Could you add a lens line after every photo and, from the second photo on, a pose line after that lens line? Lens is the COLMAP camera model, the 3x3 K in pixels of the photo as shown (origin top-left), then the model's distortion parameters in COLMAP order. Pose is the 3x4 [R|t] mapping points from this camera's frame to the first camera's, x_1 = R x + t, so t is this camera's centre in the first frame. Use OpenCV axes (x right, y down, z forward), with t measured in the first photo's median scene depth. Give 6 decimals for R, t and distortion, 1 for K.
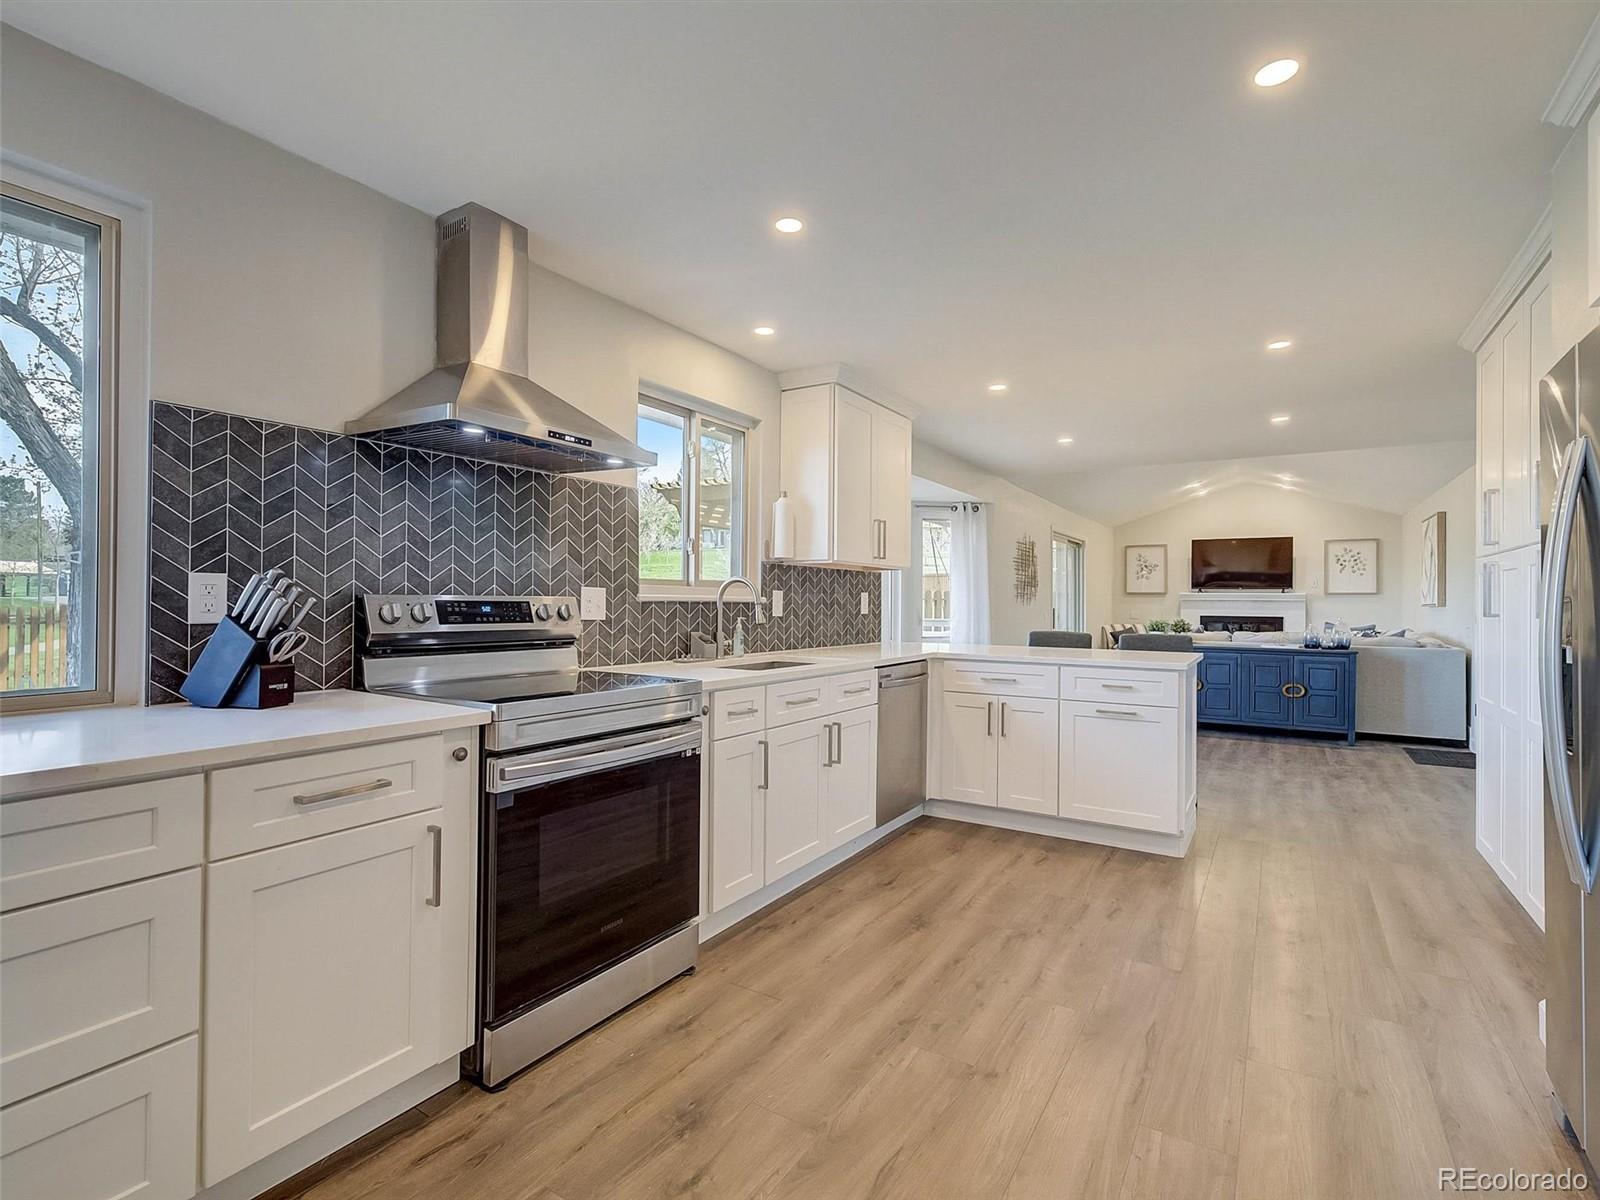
lens RADIAL K [[770.9, 0, 794.6], [0, 770.9, 596.3], [0, 0, 1]] dist [-0.005142, 0.002981]
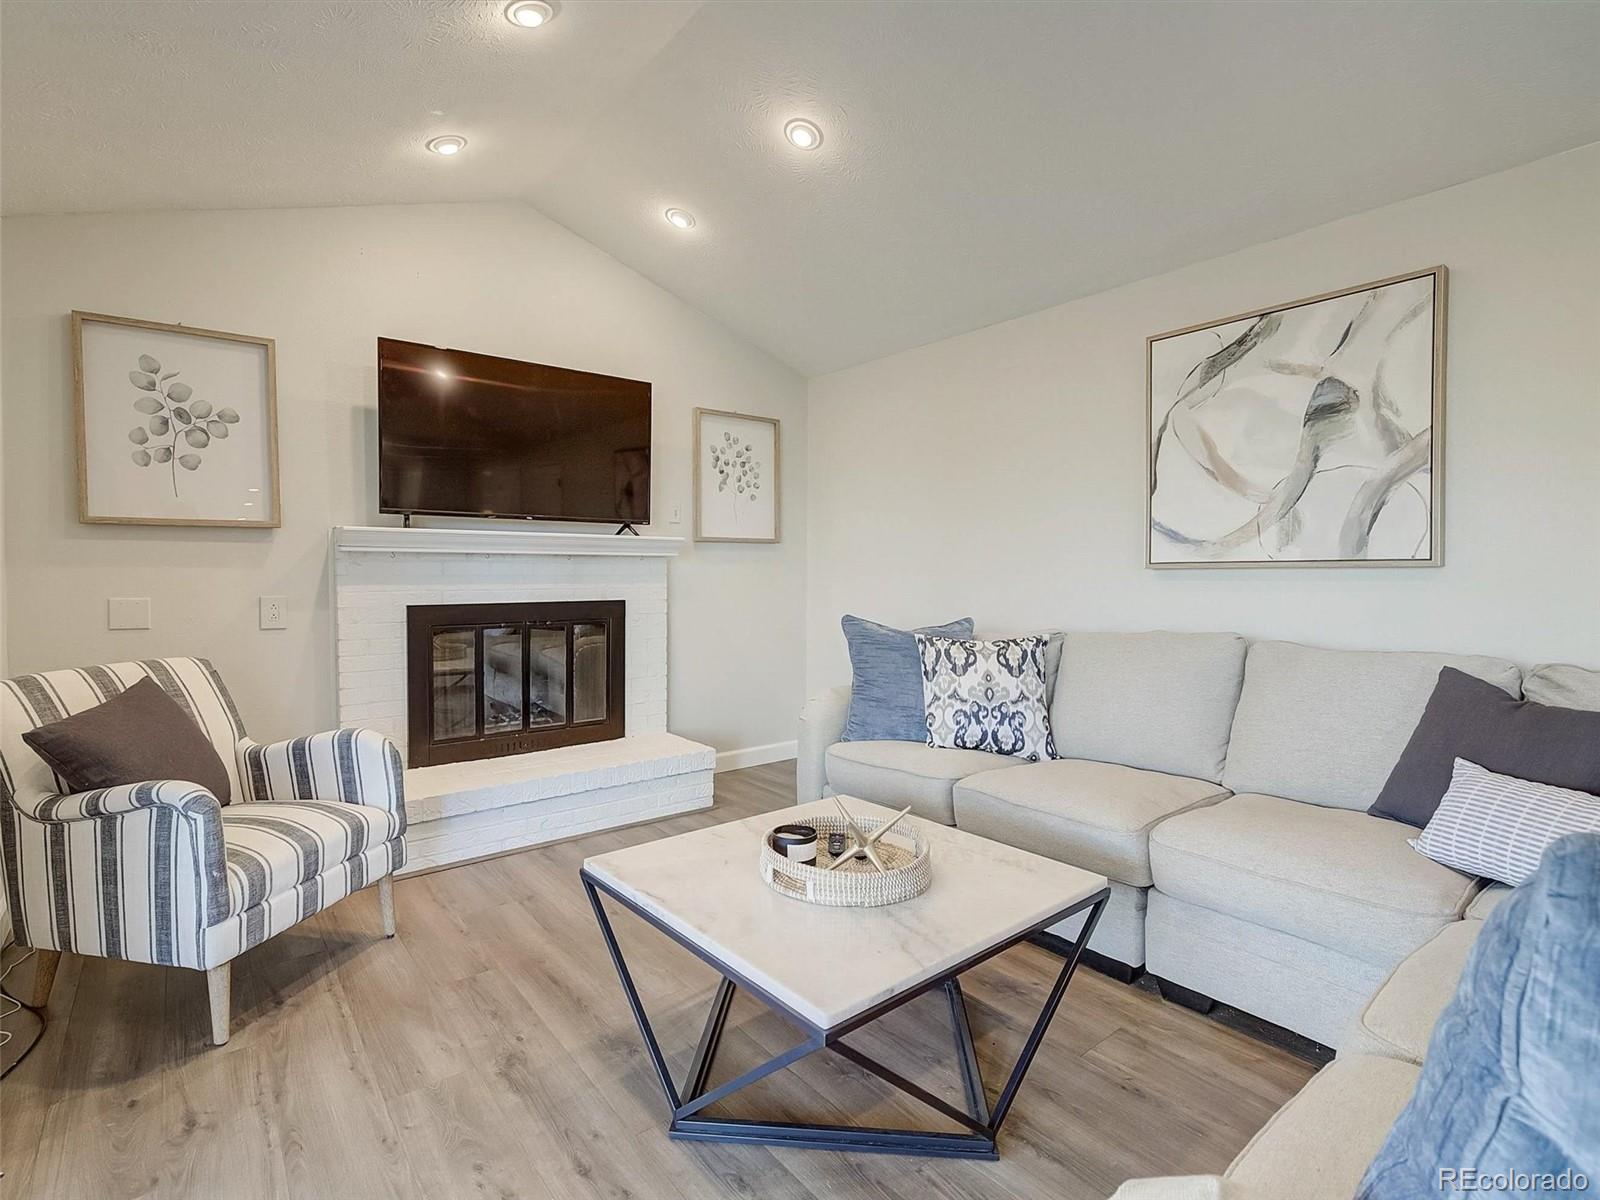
lens RADIAL K [[770.9, 0, 794.5], [0, 770.9, 598.9], [0, 0, 1]] dist [-0.005142, 0.002981]
pose [[0.317064, -0.043930, 0.947386, 0.234002], [-0.000417, 0.998920, 0.046459, 0.006798], [-0.948404, -0.015126, 0.316703, 0.609252]]
